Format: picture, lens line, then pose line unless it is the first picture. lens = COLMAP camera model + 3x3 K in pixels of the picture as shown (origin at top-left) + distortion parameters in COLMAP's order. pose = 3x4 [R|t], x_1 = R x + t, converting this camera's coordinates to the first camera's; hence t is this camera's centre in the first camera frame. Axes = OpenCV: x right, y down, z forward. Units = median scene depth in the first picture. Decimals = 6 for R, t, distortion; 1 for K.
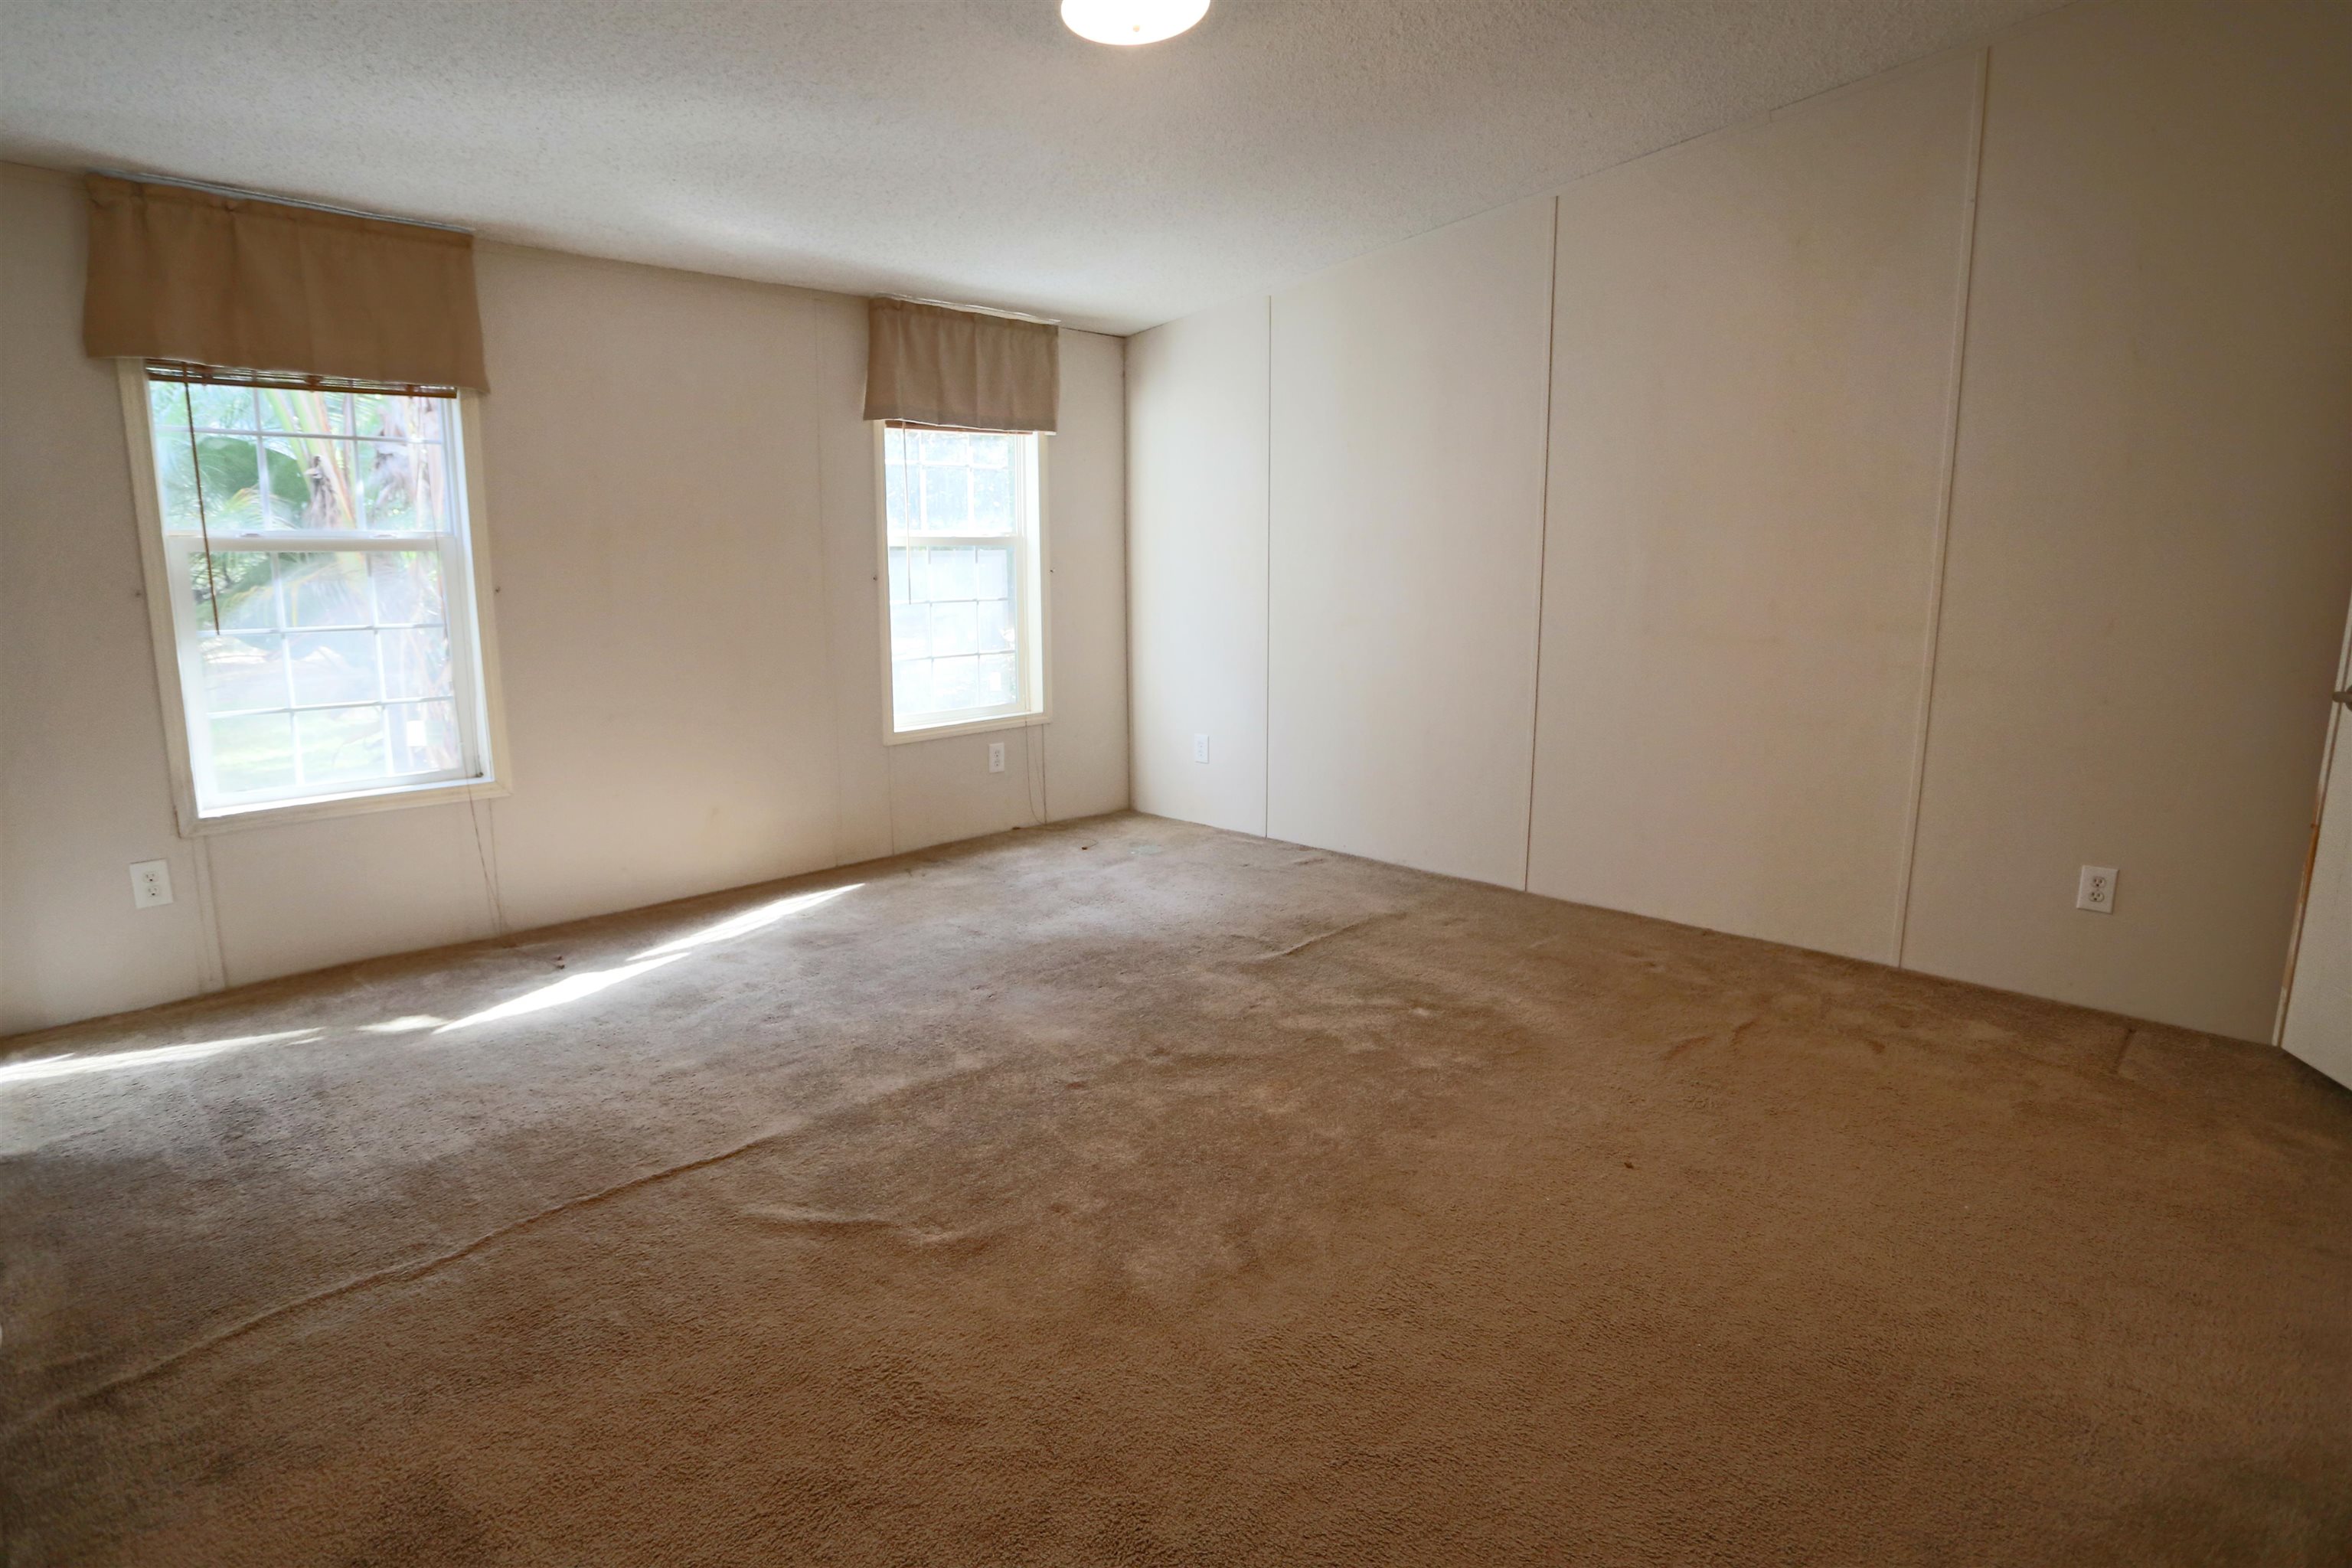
lens RADIAL K [[1253.2, 0, 1152.0], [0, 1253.2, 774.7], [0, 0, 1]] dist [-0.071389, 0.020588]
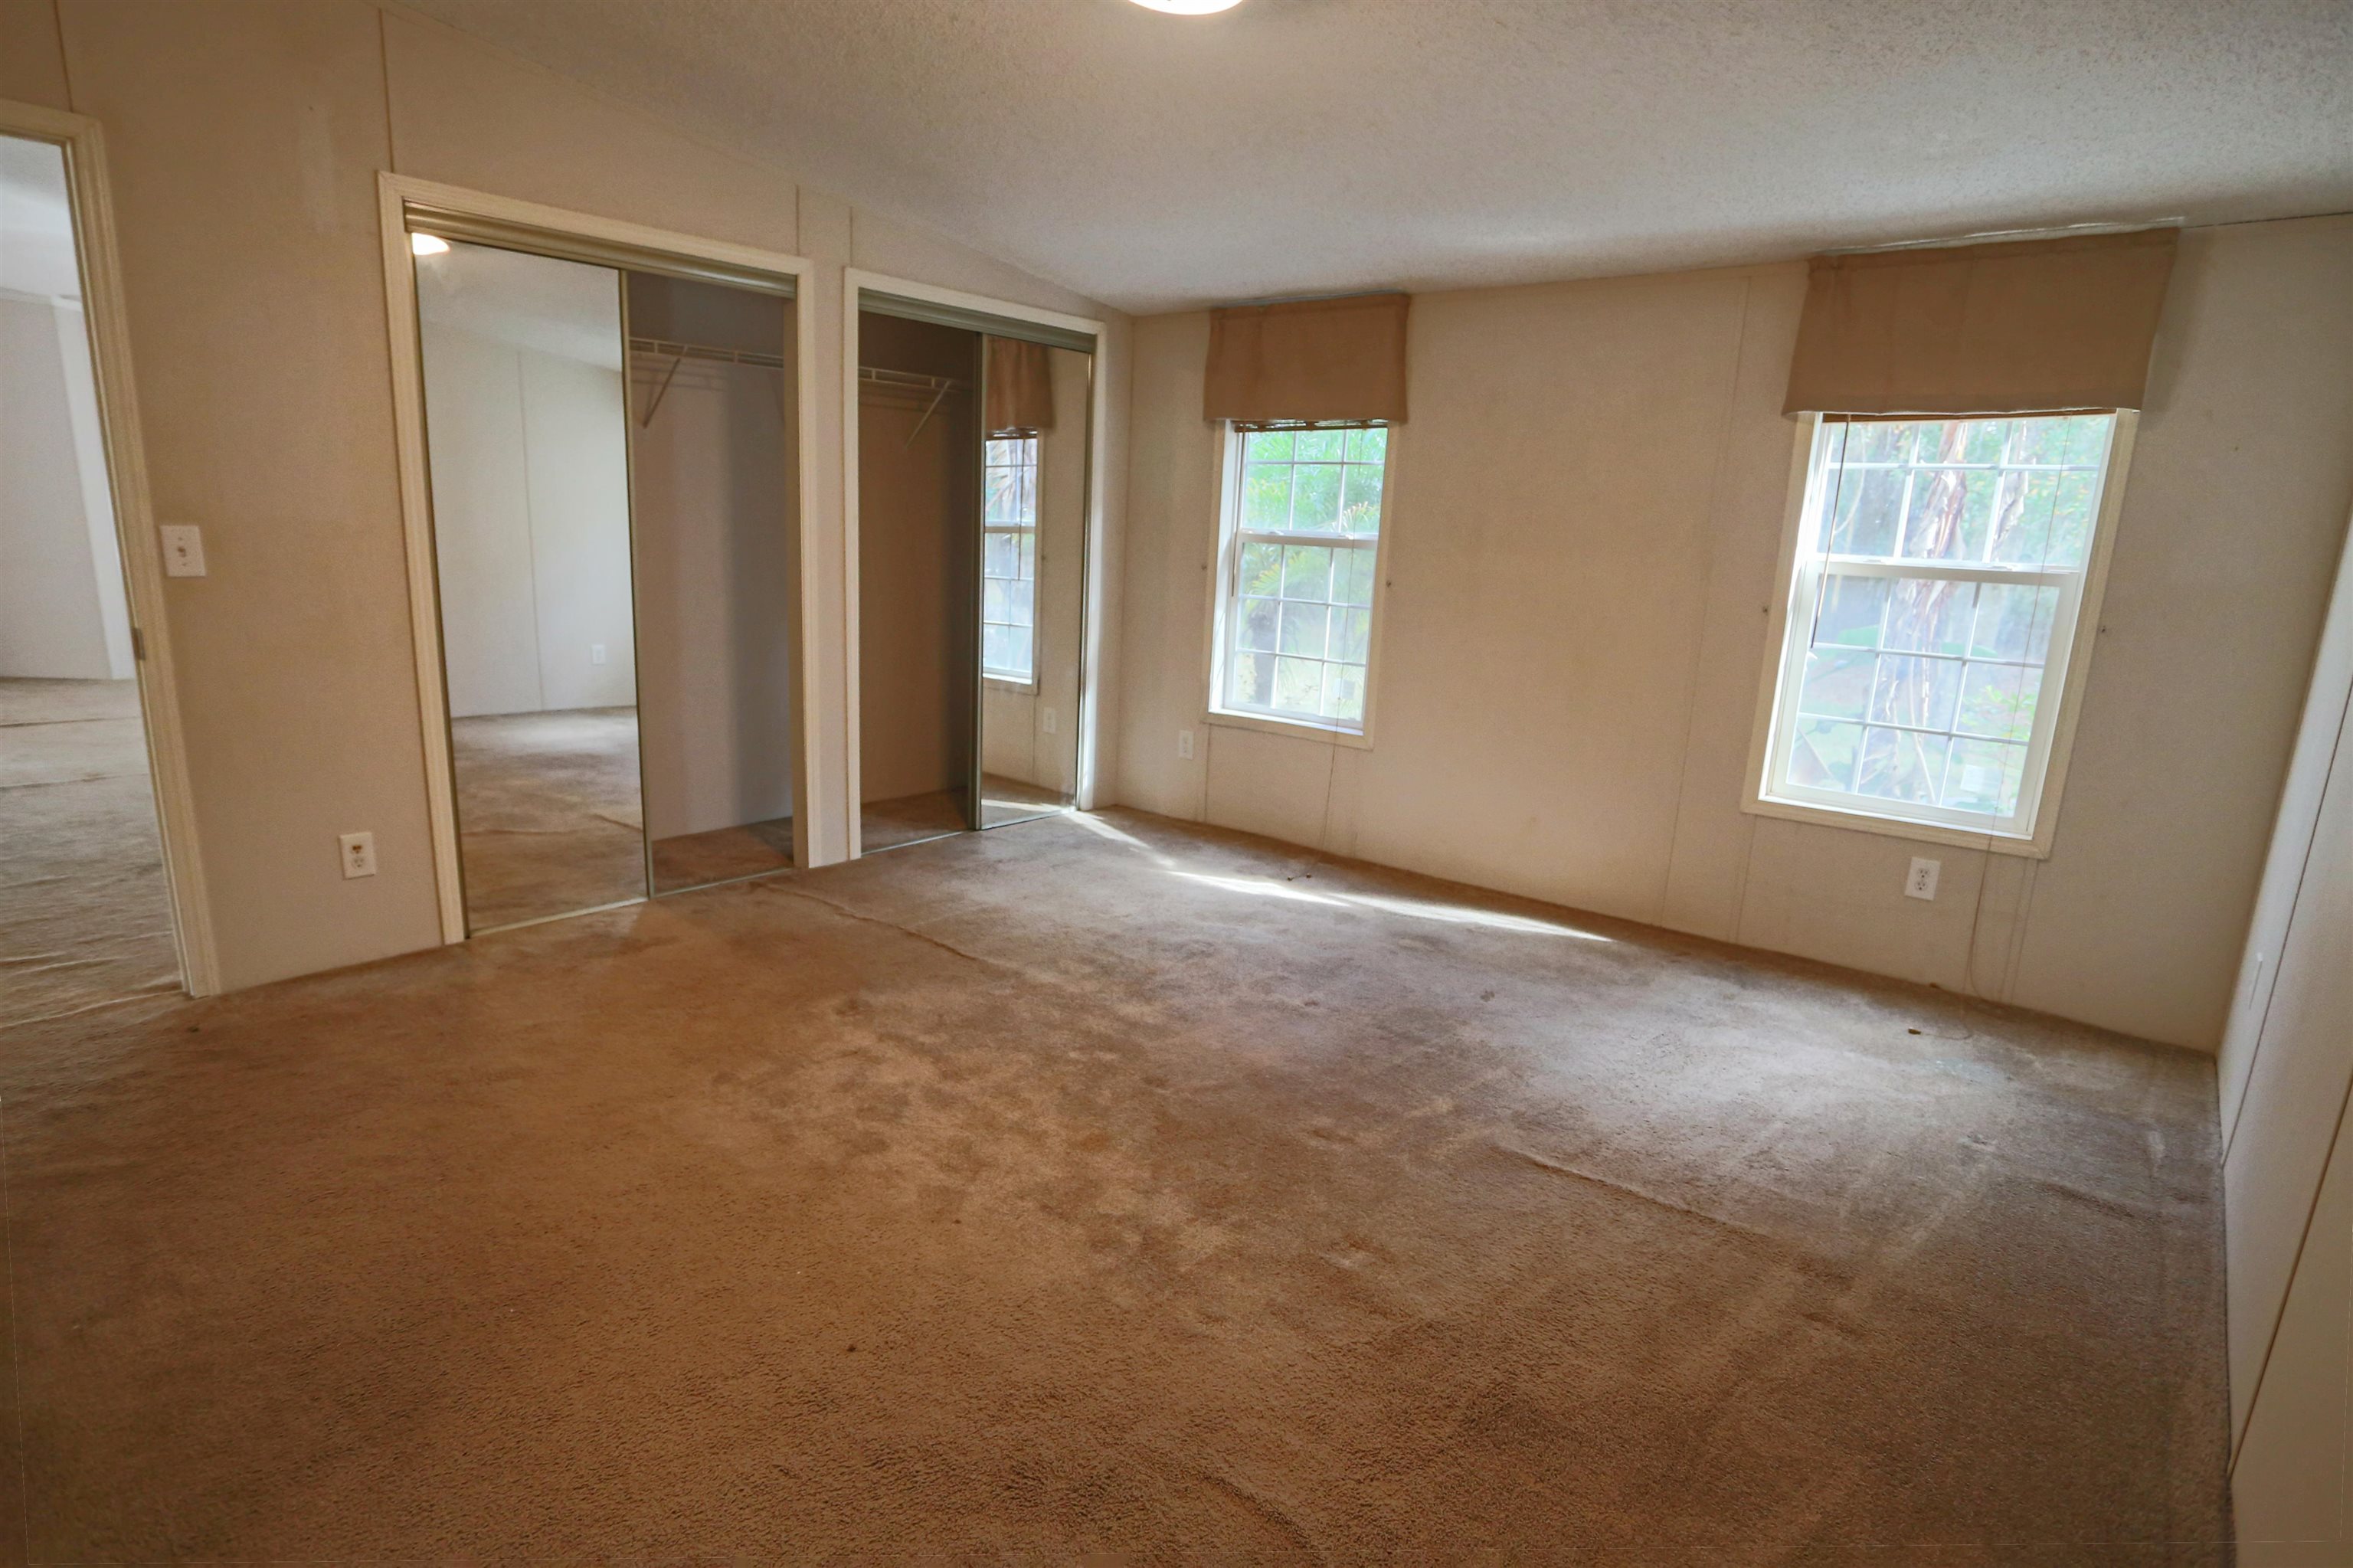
lens RADIAL K [[1253.8, 0, 1152.5], [0, 1253.8, 774.7], [0, 0, 1]] dist [-0.071389, 0.020588]
pose [[0.068174, 0.189379, -0.979535, 0.614354], [-0.220797, 0.960337, 0.170300, -0.109791], [0.972934, 0.204669, 0.107284, 0.588045]]
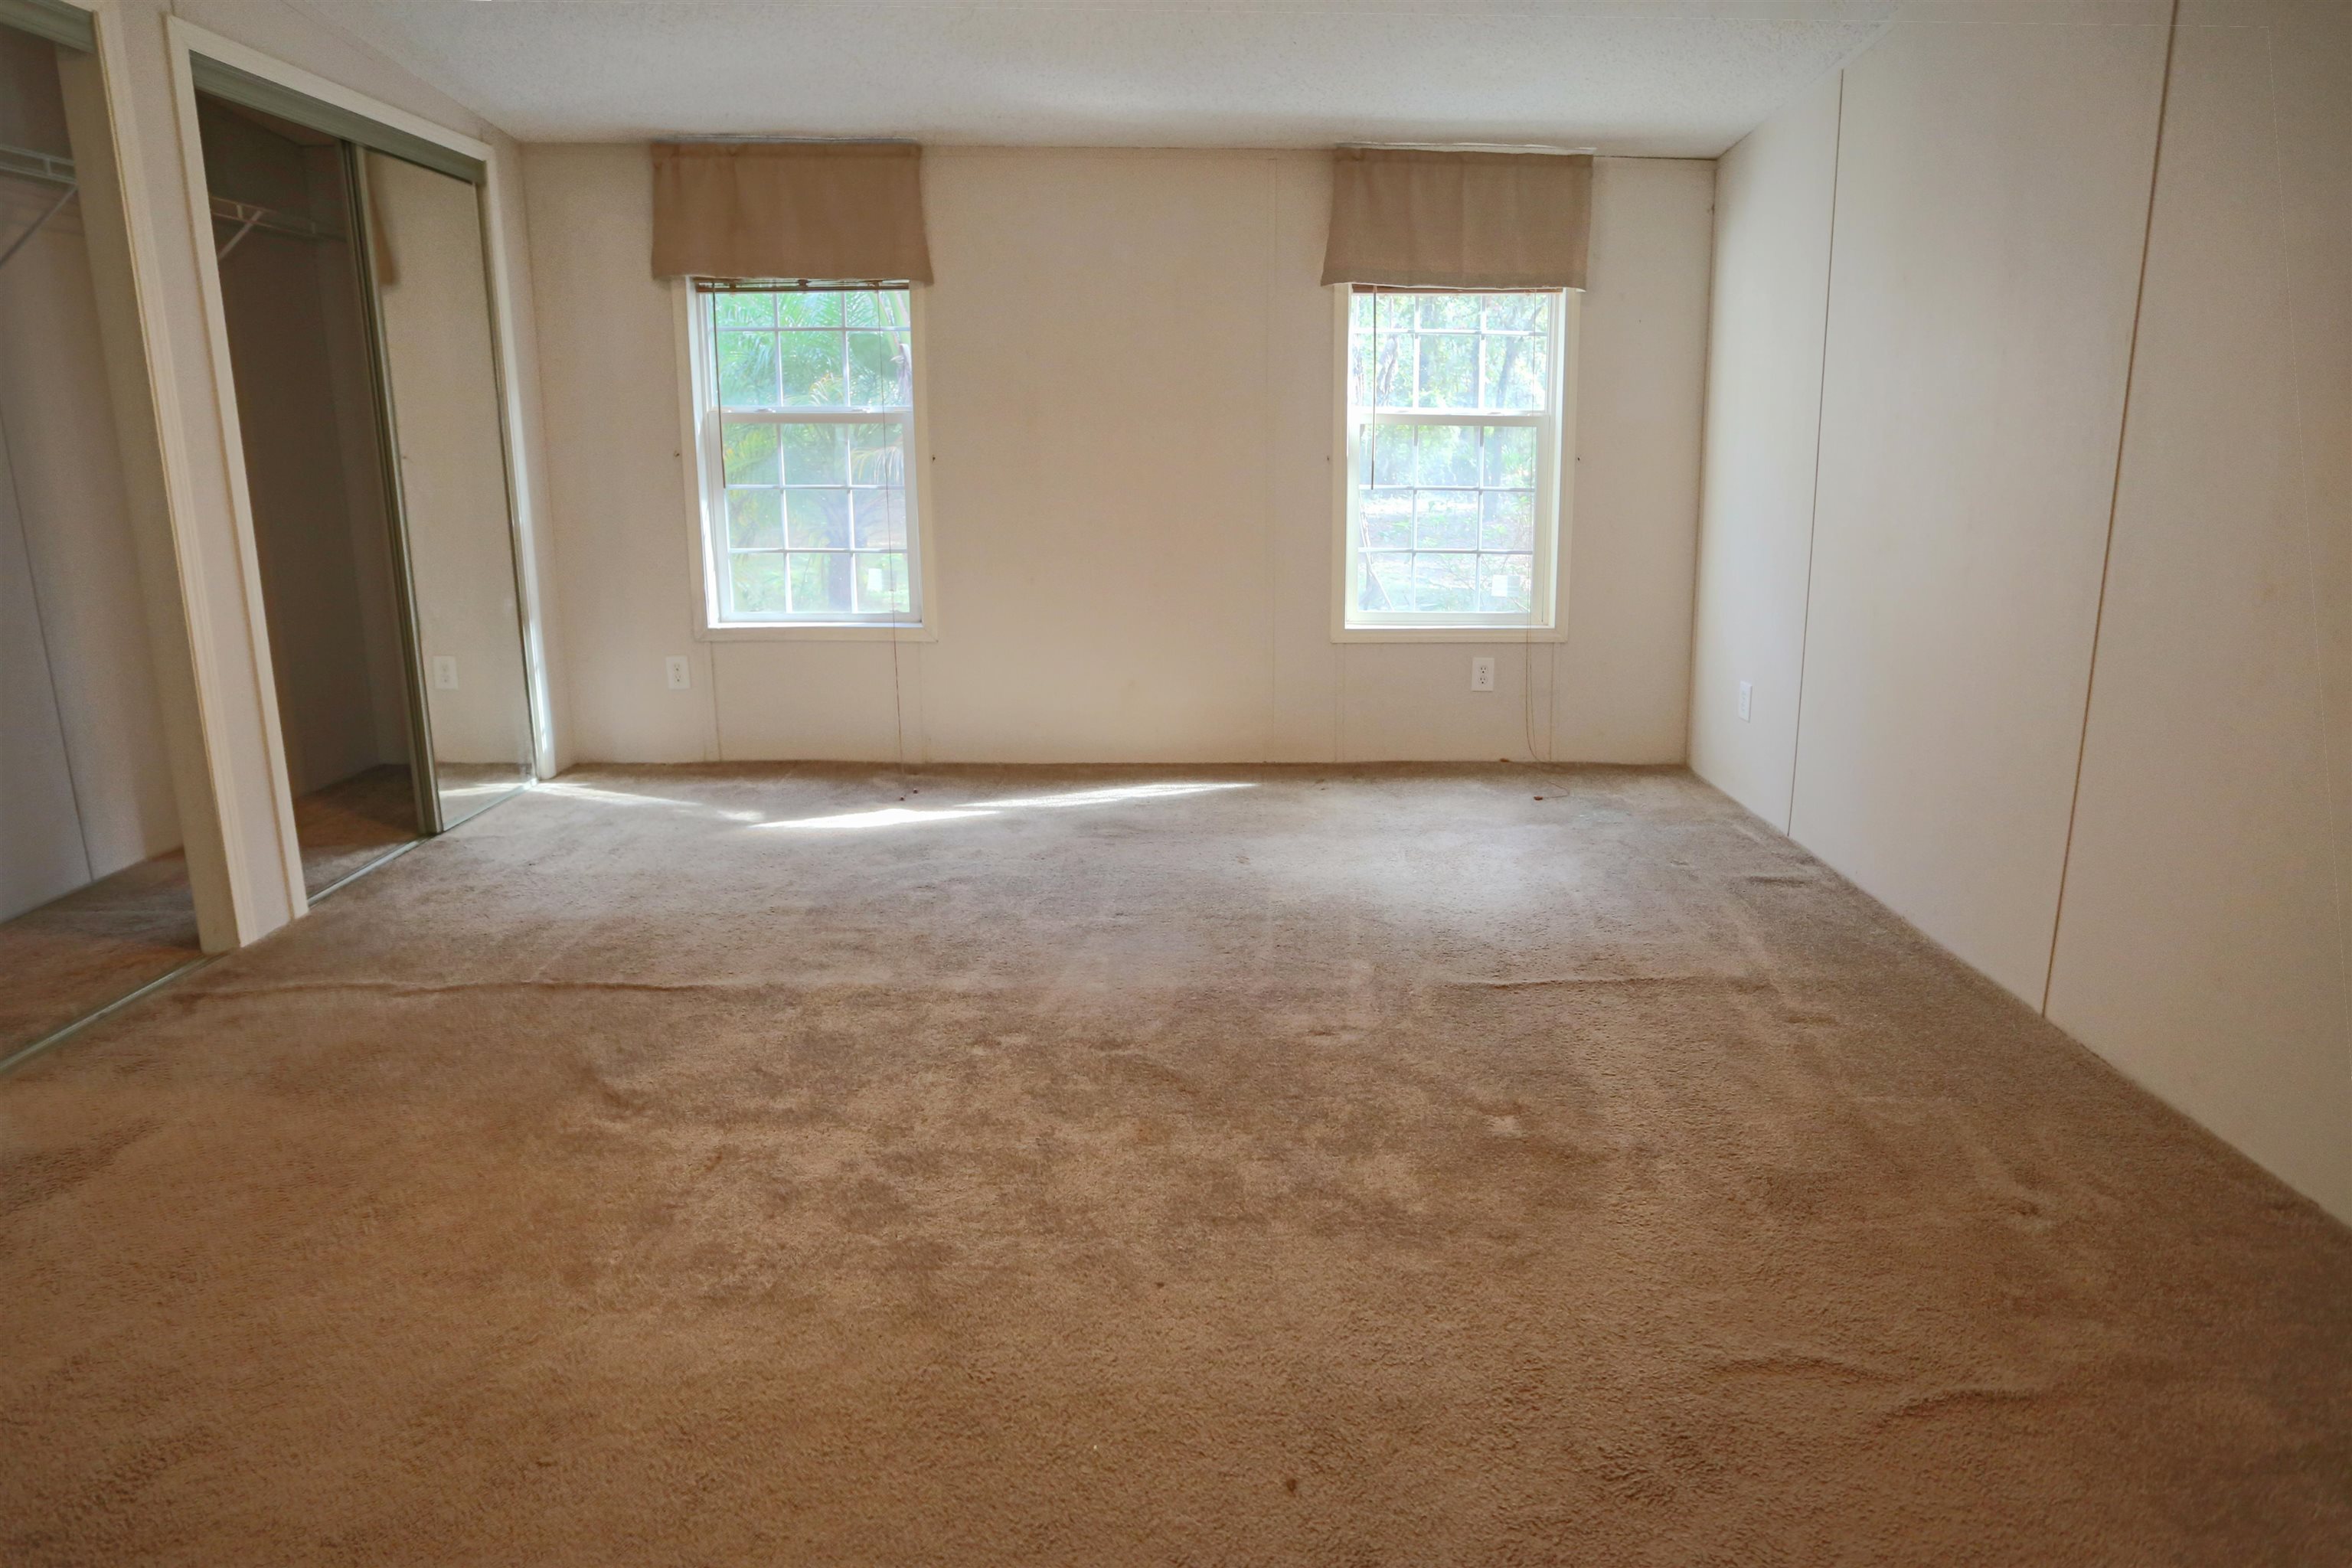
lens RADIAL K [[1271.9, 0, 1227.8], [0, 1271.9, 640.4], [0, 0, 1]] dist [-0.054570, 0.021794]
pose [[0.714743, 0.114847, -0.689893, 0.412725], [-0.129253, 0.991124, 0.031084, -0.048600], [0.687340, 0.066953, 0.723244, 0.308047]]
